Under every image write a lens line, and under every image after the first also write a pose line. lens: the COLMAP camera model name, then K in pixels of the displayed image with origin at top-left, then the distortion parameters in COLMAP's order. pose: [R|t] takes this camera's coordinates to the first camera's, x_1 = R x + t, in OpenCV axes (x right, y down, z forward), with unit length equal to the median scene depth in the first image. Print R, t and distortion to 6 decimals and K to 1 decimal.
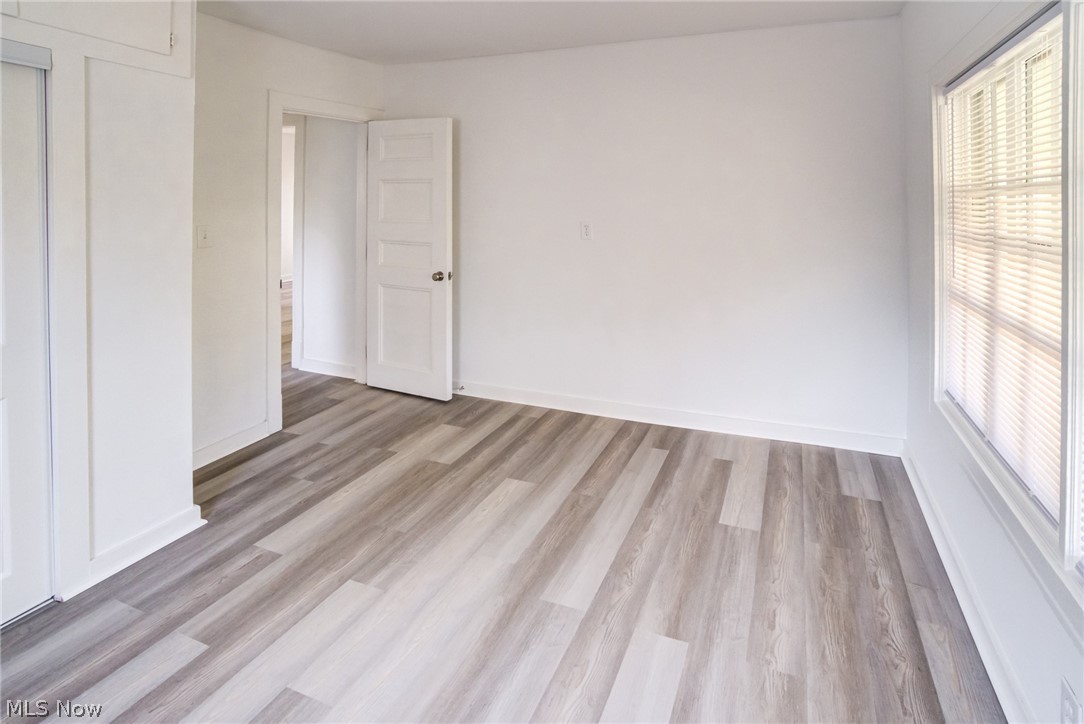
lens RADIAL K [[507.8, 0, 516.3], [0, 507.8, 331.3], [0, 0, 1]] dist [-0.001005, 0.000013]
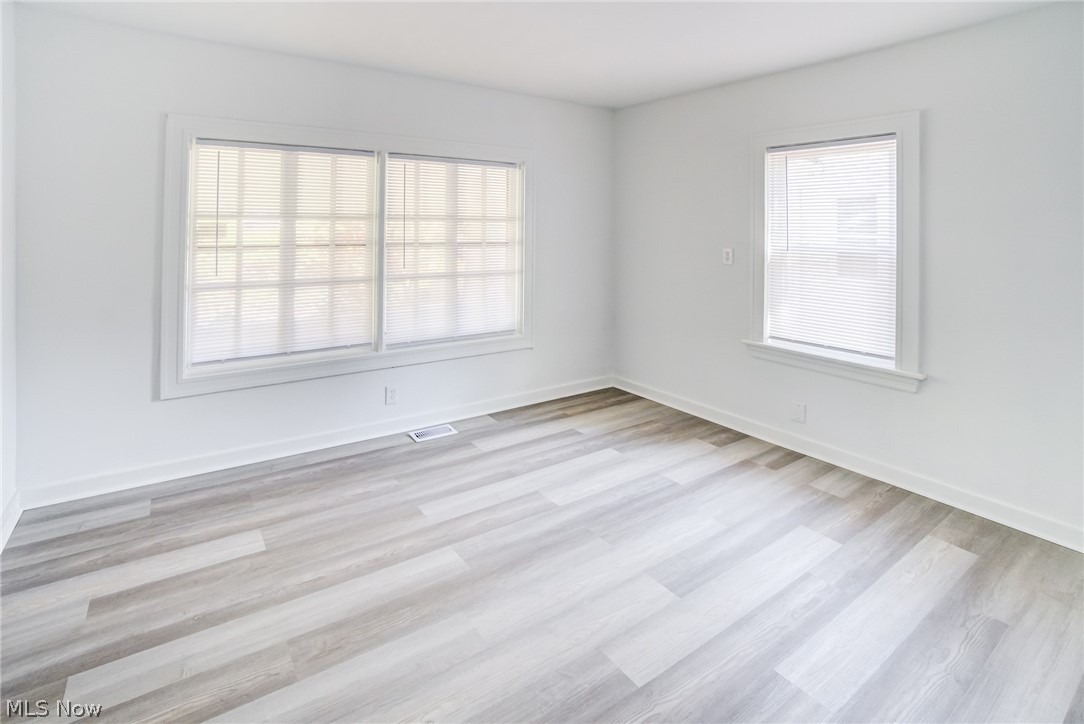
lens RADIAL K [[507.8, 0, 516.3], [0, 507.8, 331.3], [0, 0, 1]] dist [-0.001005, 0.000013]
pose [[-0.882987, -0.097244, 0.459214, -0.486146], [0.111644, 0.906722, 0.406682, -0.387397], [-0.455927, 0.410363, -0.789768, 1.539217]]
